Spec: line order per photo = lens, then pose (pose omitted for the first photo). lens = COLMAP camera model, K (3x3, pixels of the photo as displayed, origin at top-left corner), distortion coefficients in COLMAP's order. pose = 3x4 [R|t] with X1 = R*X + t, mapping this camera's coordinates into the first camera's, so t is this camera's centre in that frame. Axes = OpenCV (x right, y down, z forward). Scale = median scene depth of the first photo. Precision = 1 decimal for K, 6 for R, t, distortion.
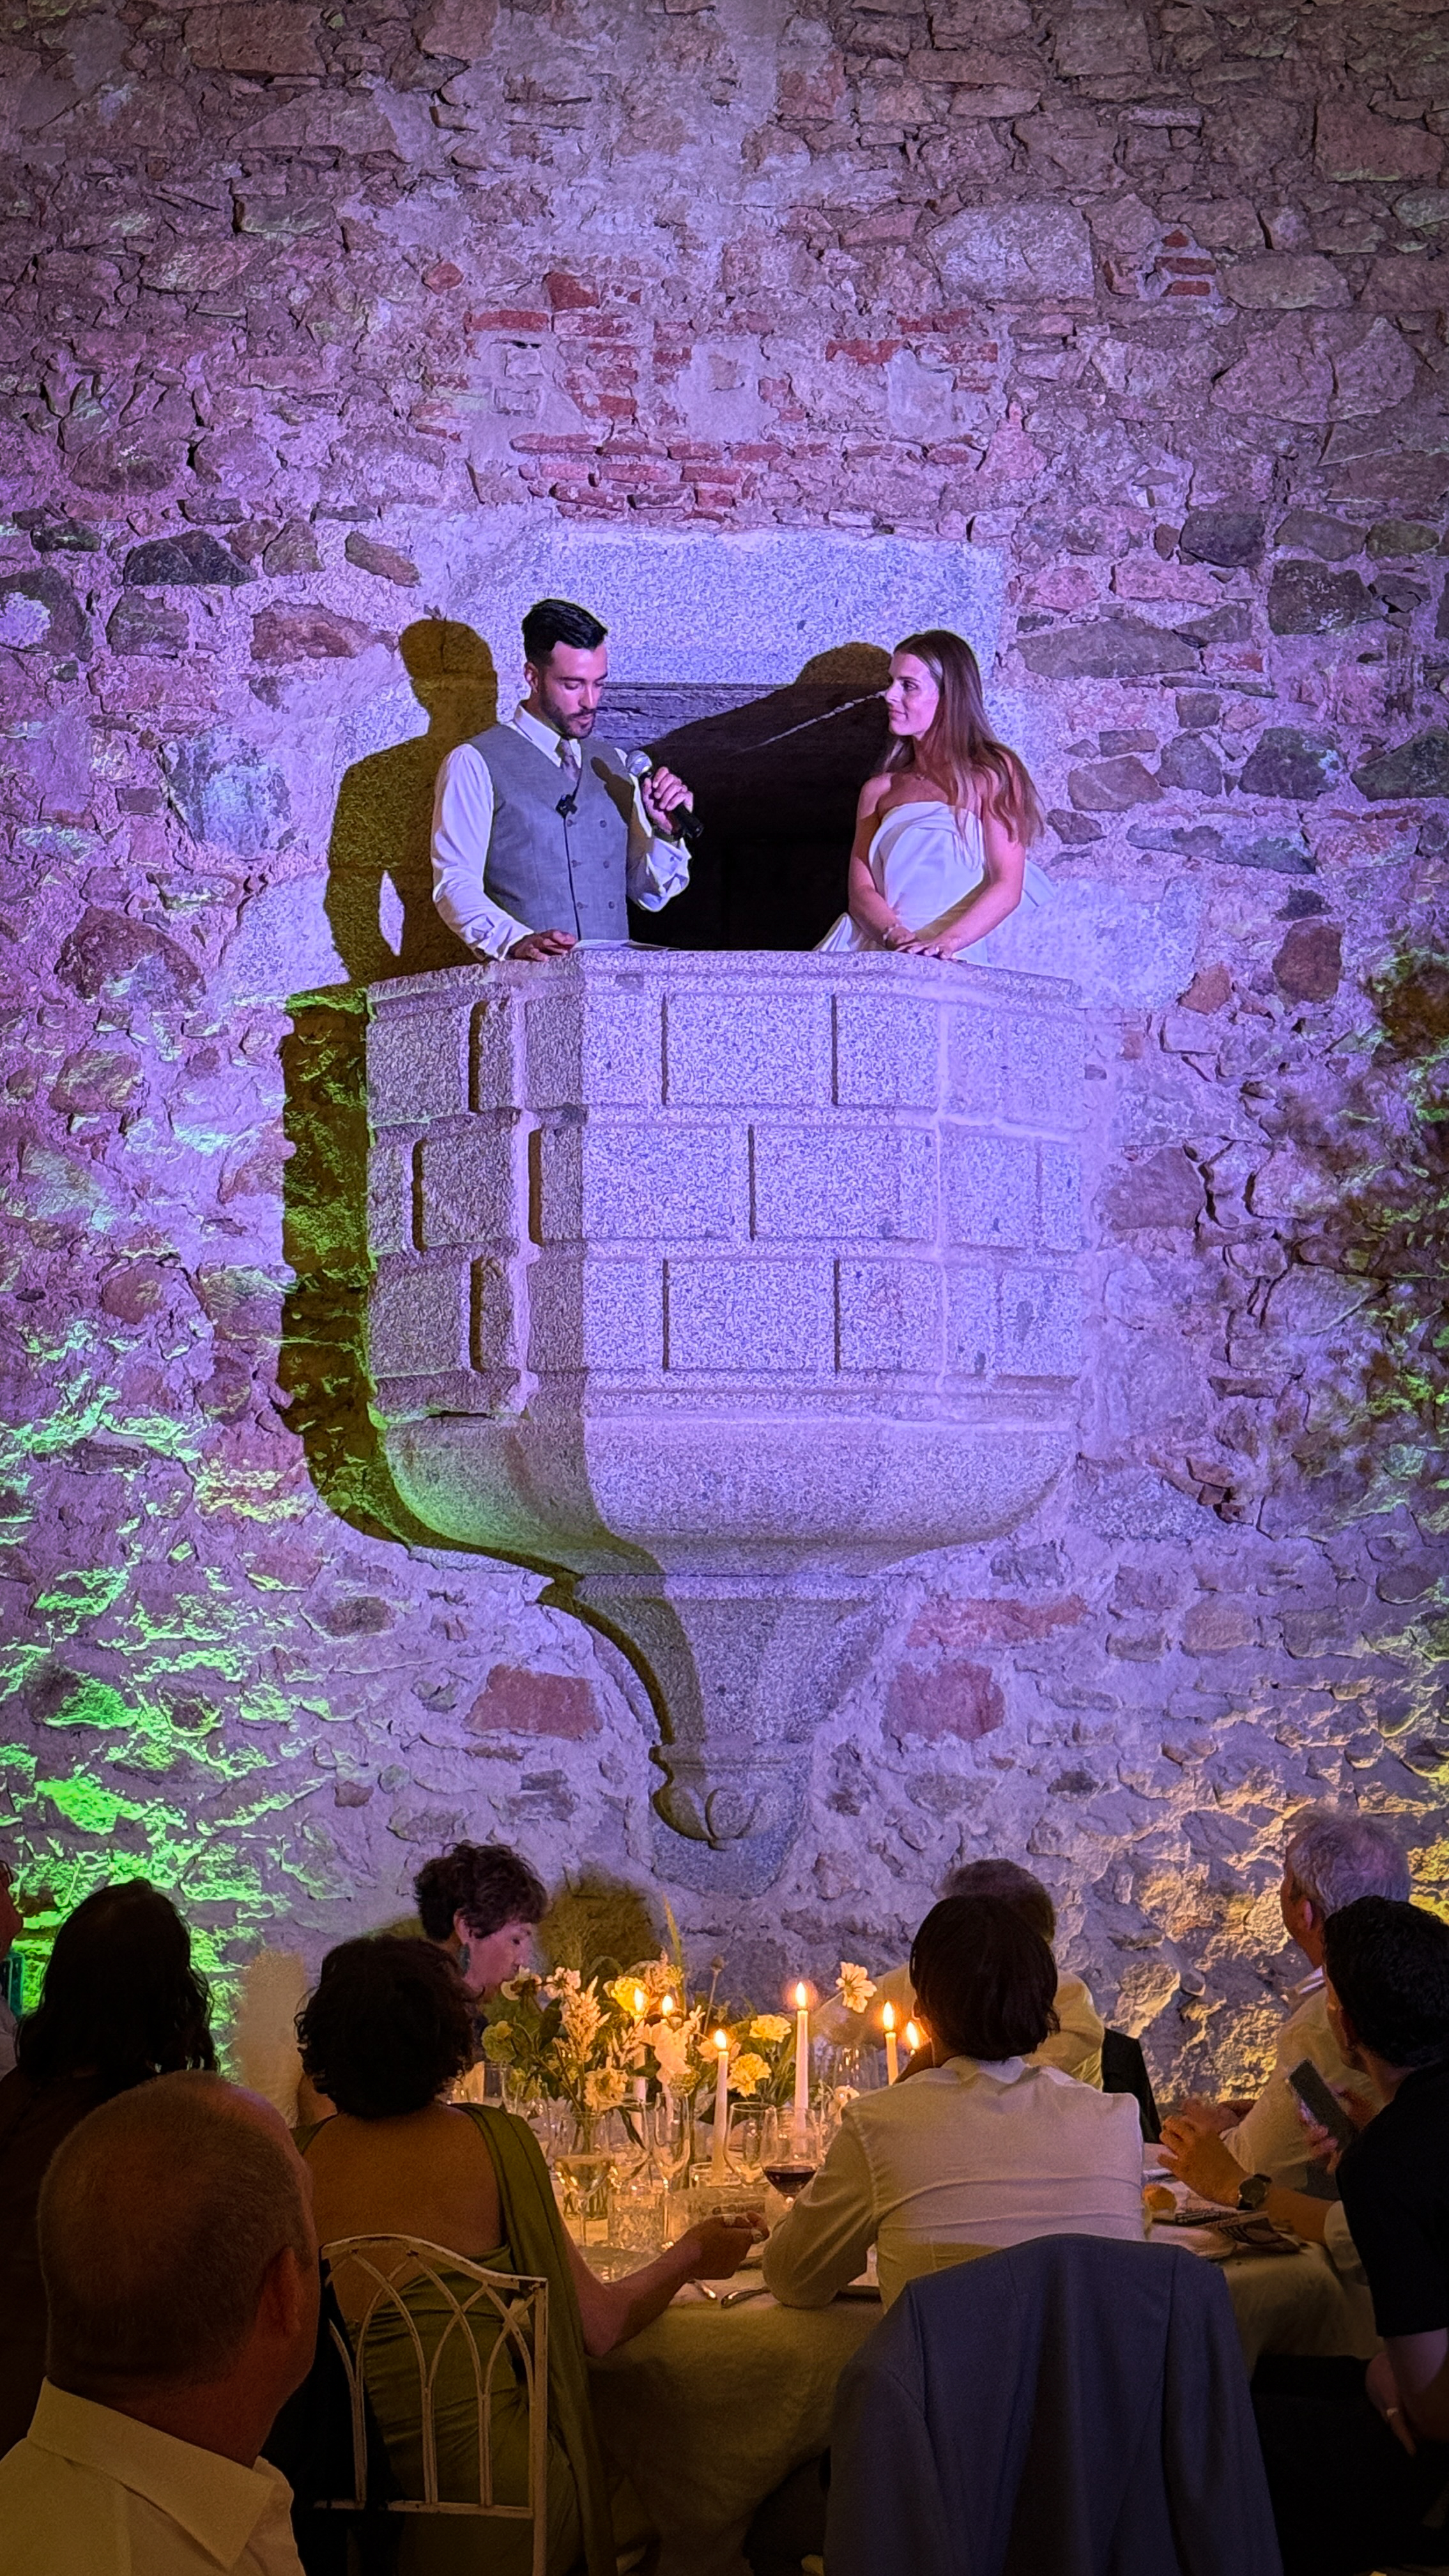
lens RADIAL K [[3838.5, 0, 709.4], [0, 3838.5, 1300.3], [0, 0, 1]] dist [0.133156, 0.000000]
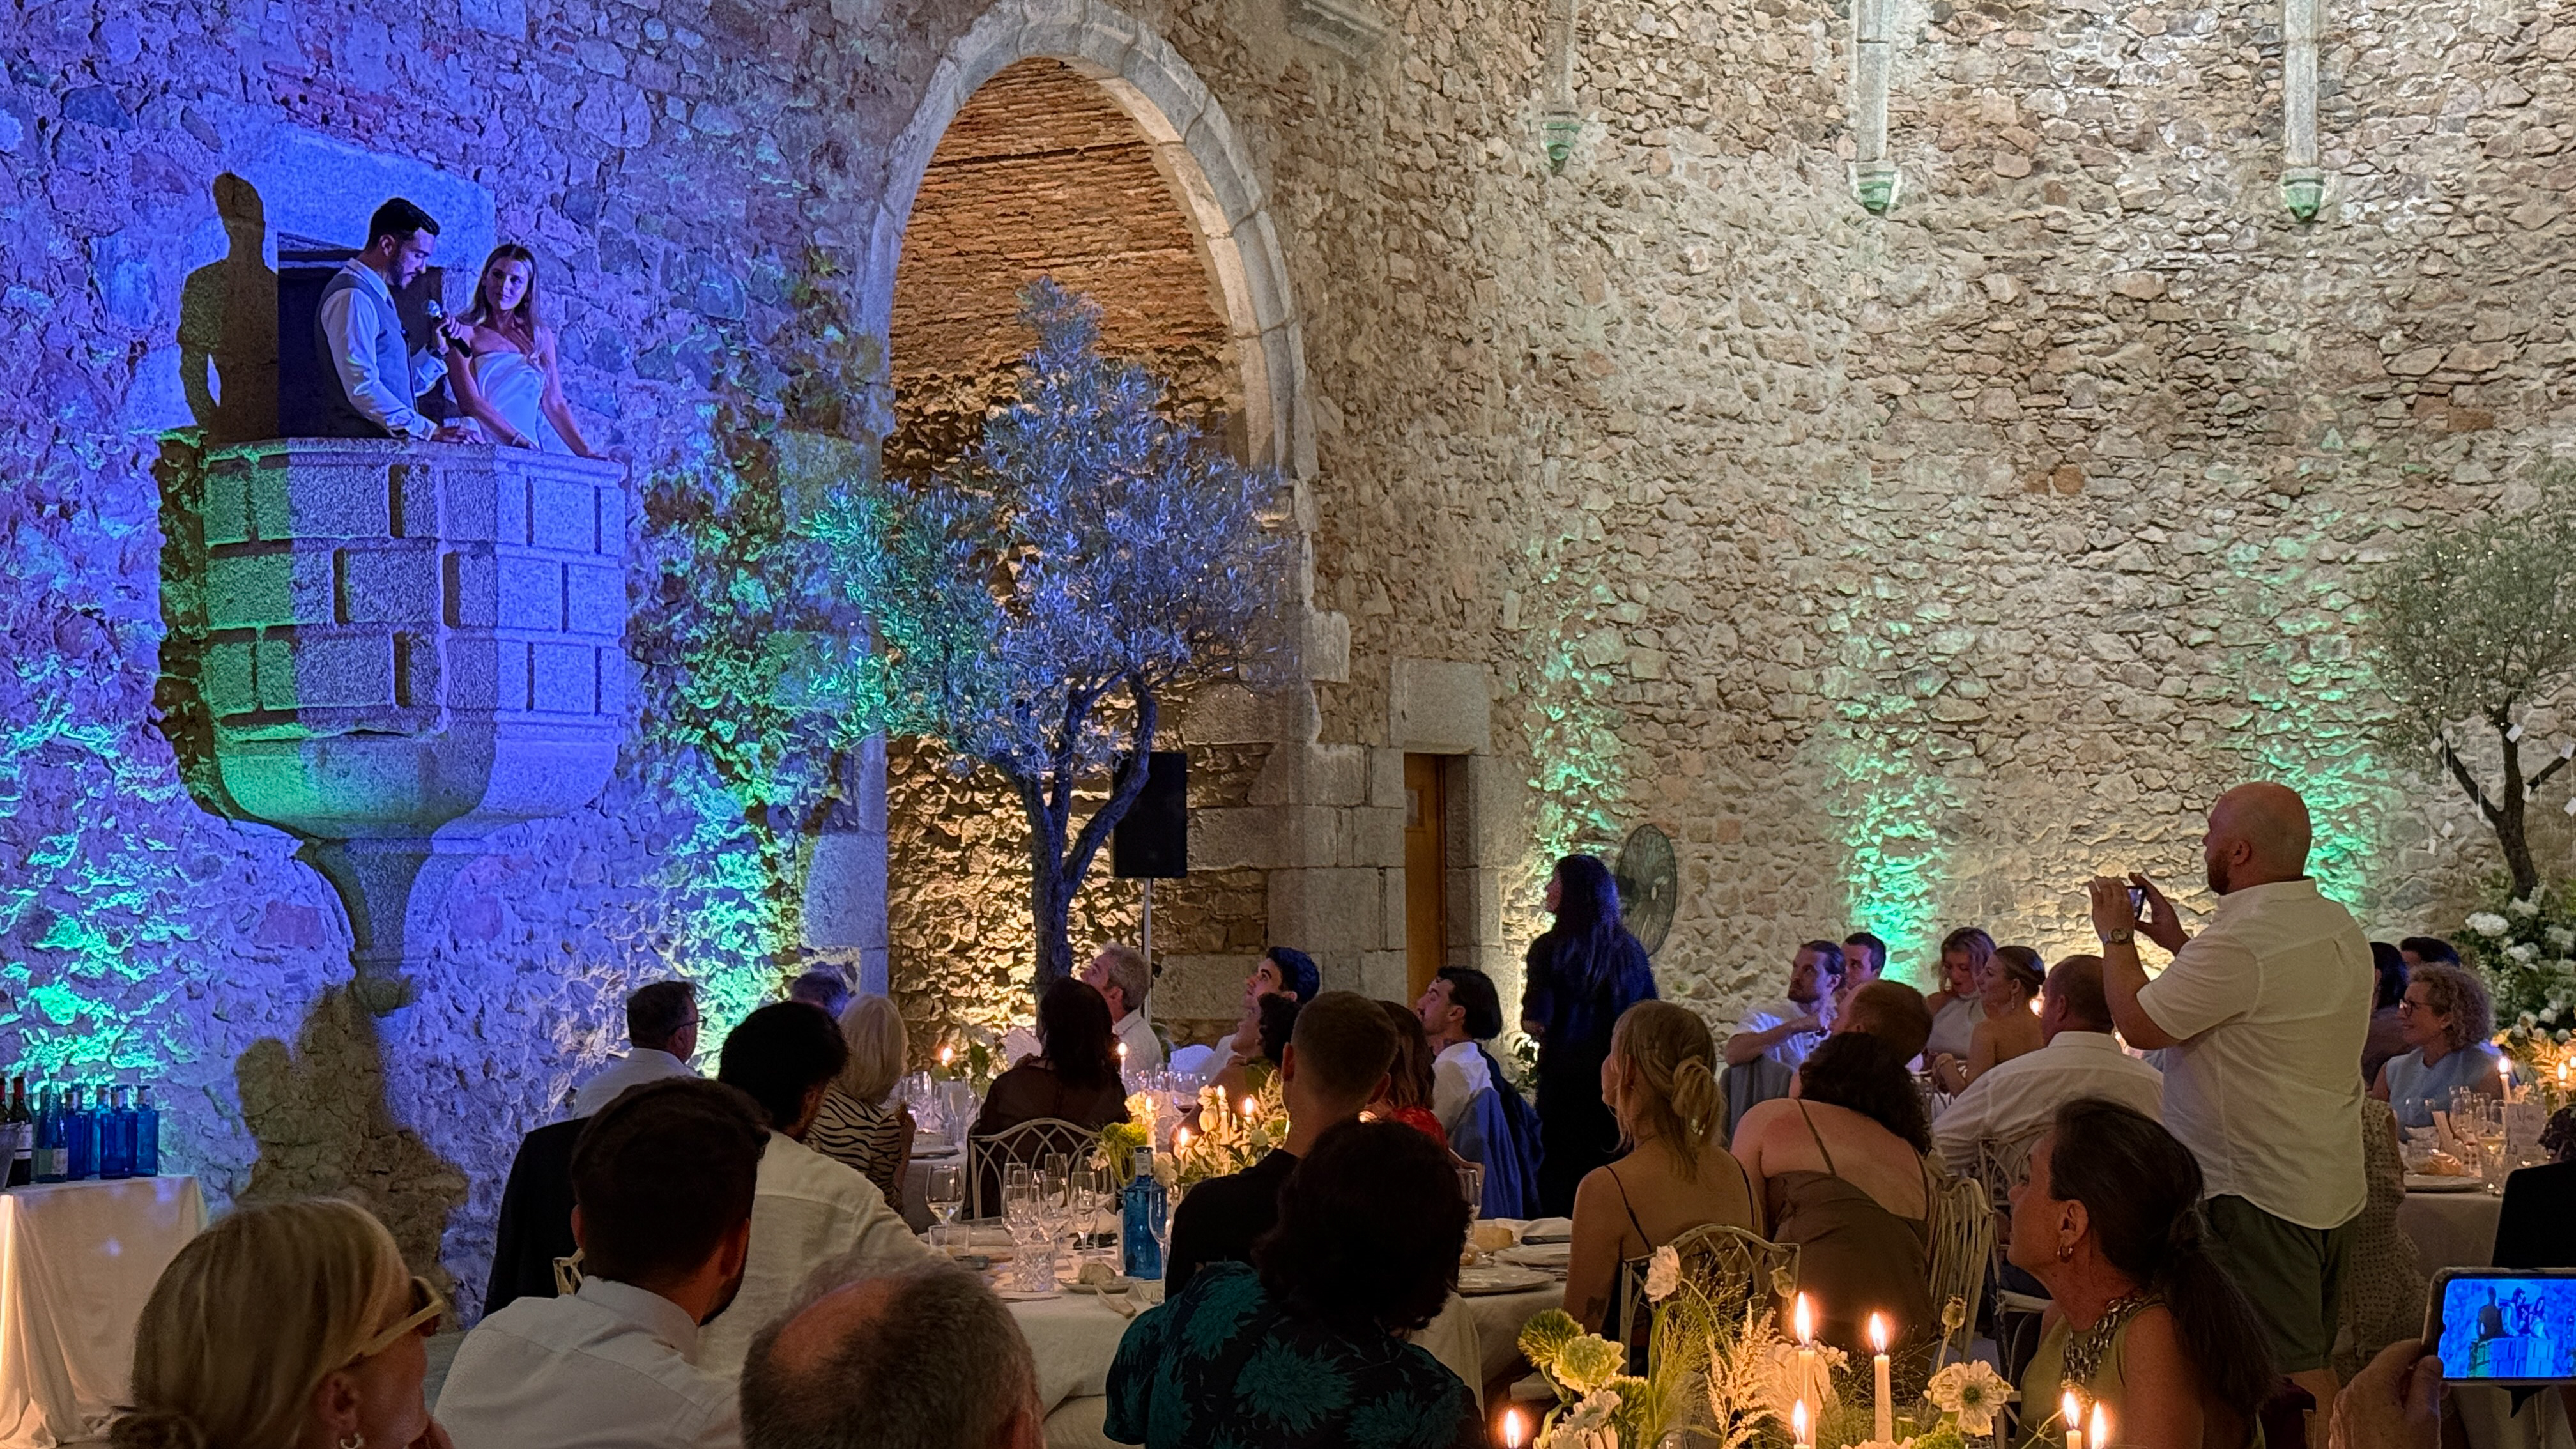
lens RADIAL K [[3580.3, 0, 1291.2], [0, 3580.3, 746.8], [0, 0, 1]] dist [0.087334, 0.000000]
pose [[0.481516, 0.022633, 0.876145, -1.071749], [-0.054800, 0.998488, 0.004324, 0.008297], [-0.874722, -0.050095, 0.482029, -0.009494]]
